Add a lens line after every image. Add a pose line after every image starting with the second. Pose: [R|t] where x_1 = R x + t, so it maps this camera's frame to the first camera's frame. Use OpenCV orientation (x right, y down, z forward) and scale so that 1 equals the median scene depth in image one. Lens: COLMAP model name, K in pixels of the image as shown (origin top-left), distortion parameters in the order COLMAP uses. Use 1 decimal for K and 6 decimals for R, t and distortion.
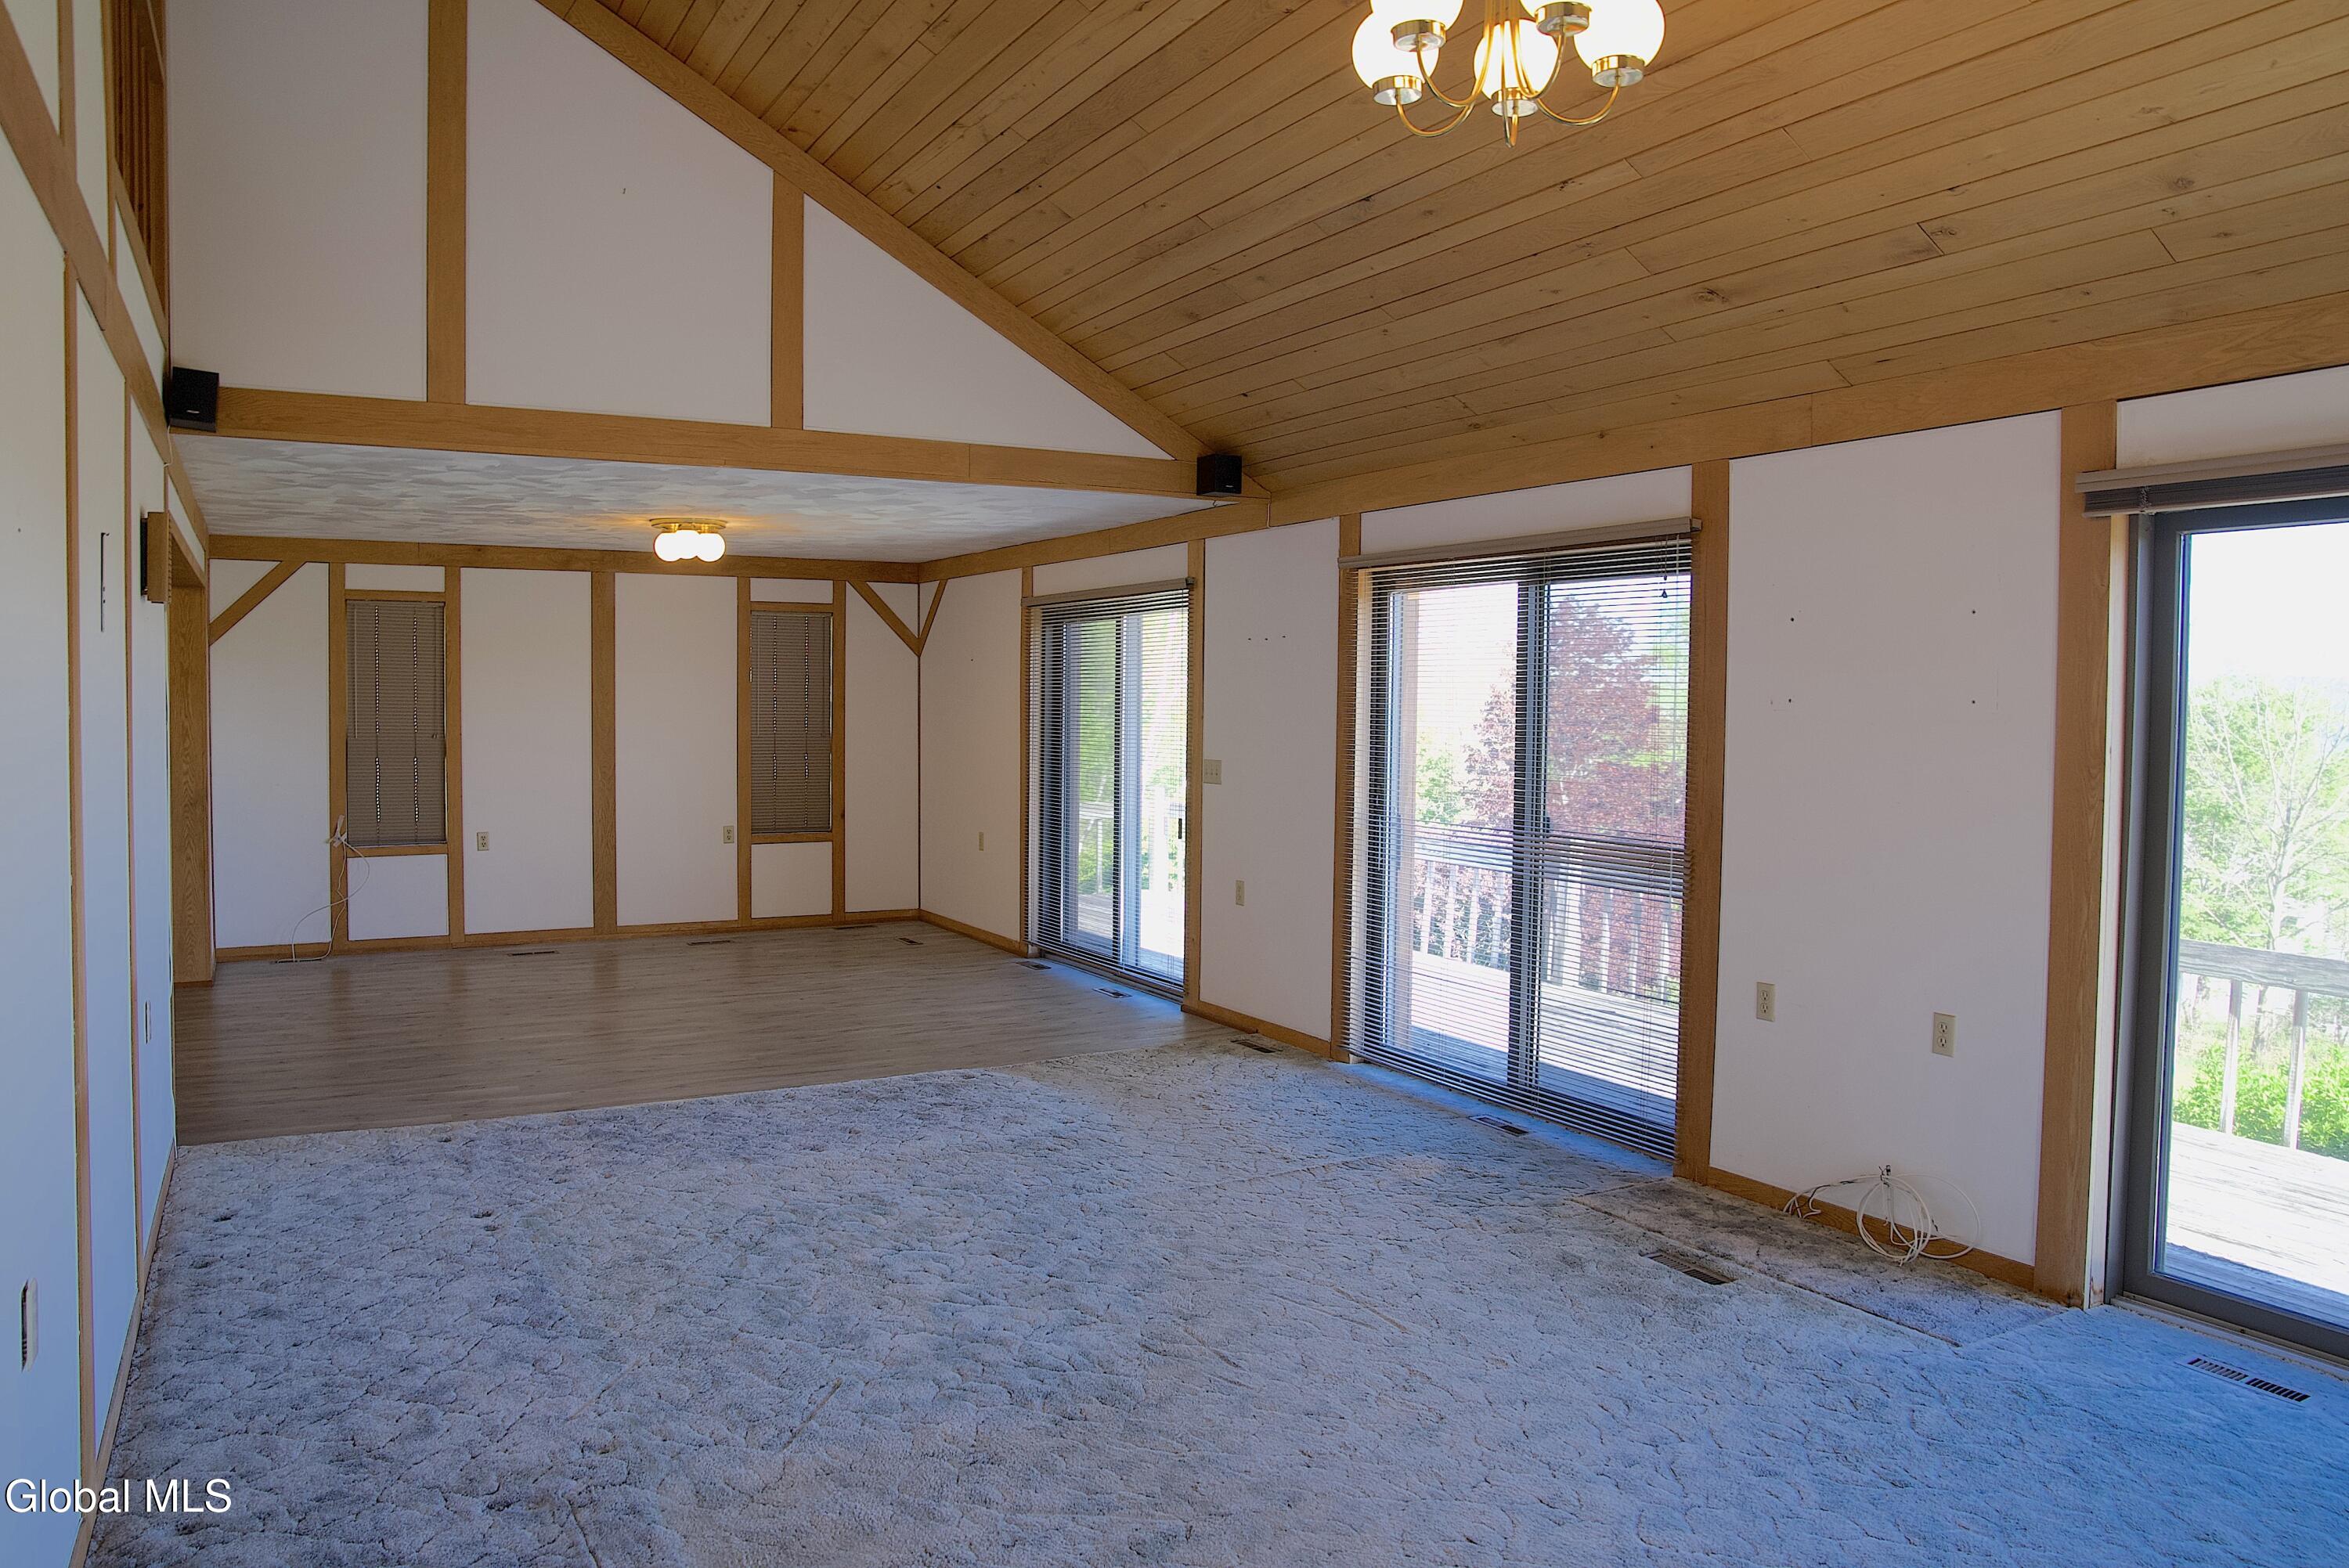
lens RADIAL K [[1630.8, 0, 1172.1], [0, 1630.8, 781.7], [0, 0, 1]] dist [-0.129366, 0.091839]
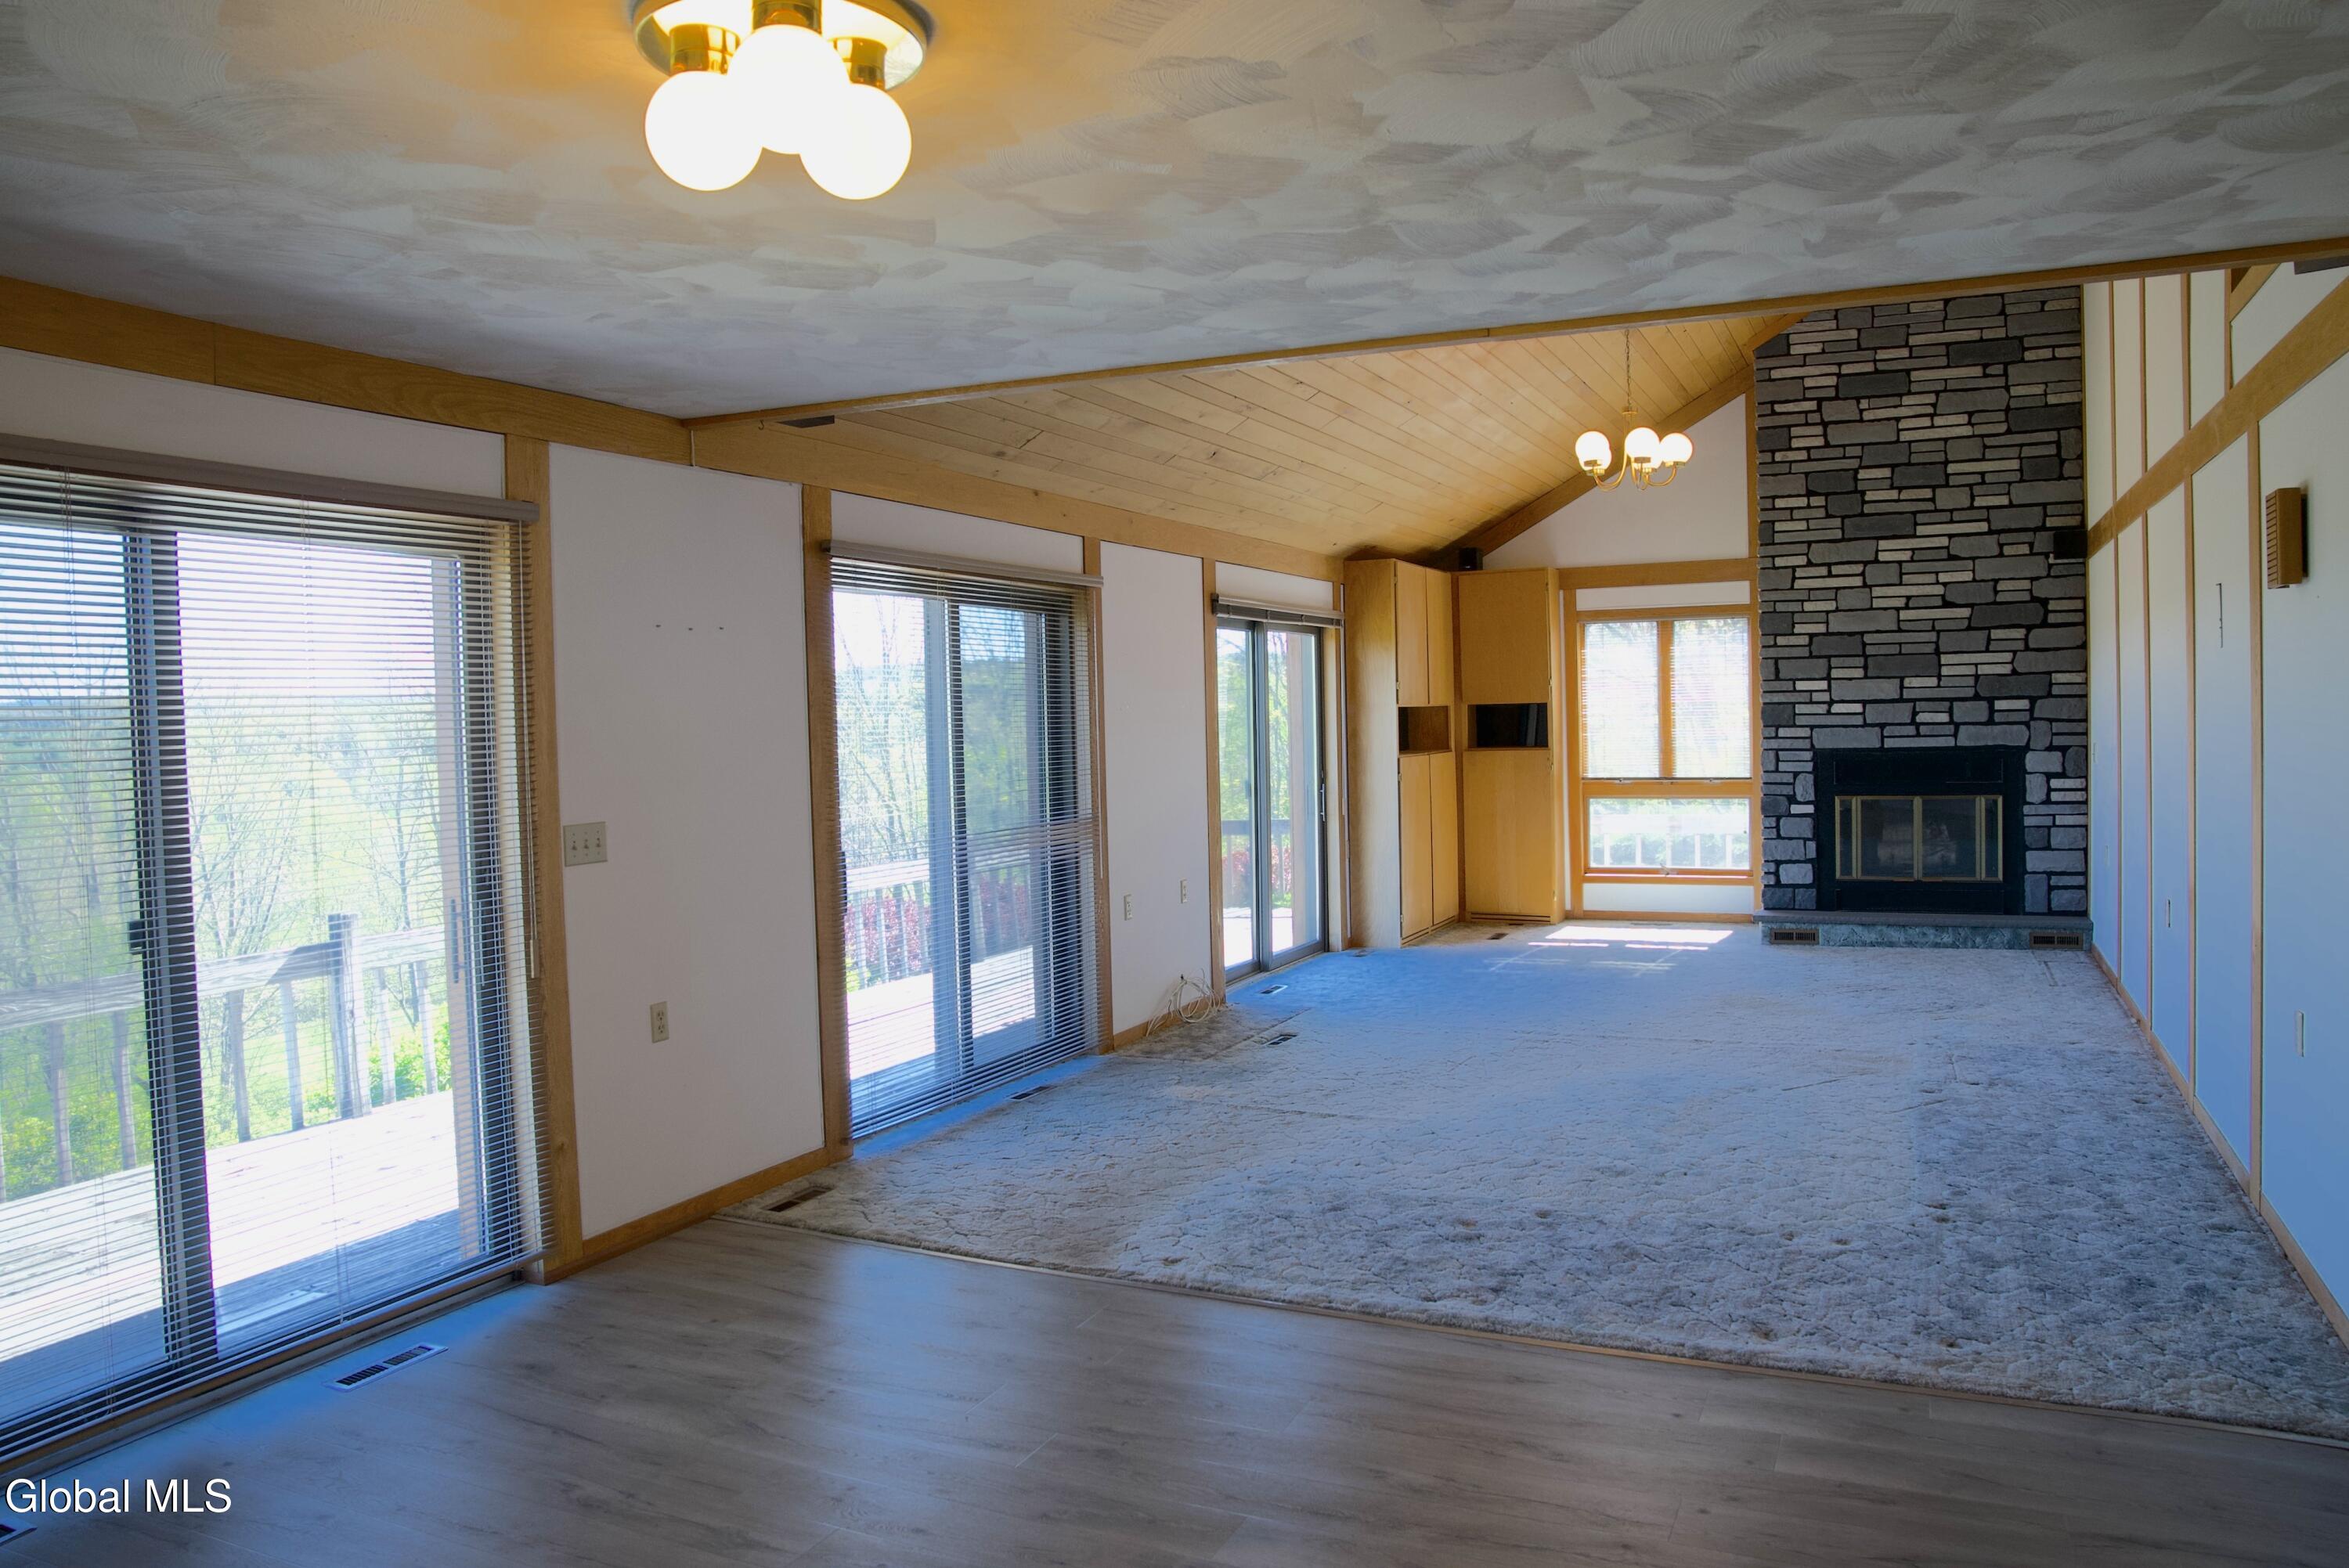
lens RADIAL K [[1630.8, 0, 1173.0], [0, 1630.8, 788.5], [0, 0, 1]] dist [-0.129366, 0.091839]
pose [[-0.575630, -0.025532, 0.817311, -0.870557], [0.064850, 0.994939, 0.076755, -0.085604], [-0.815135, 0.097185, -0.571061, 1.762545]]
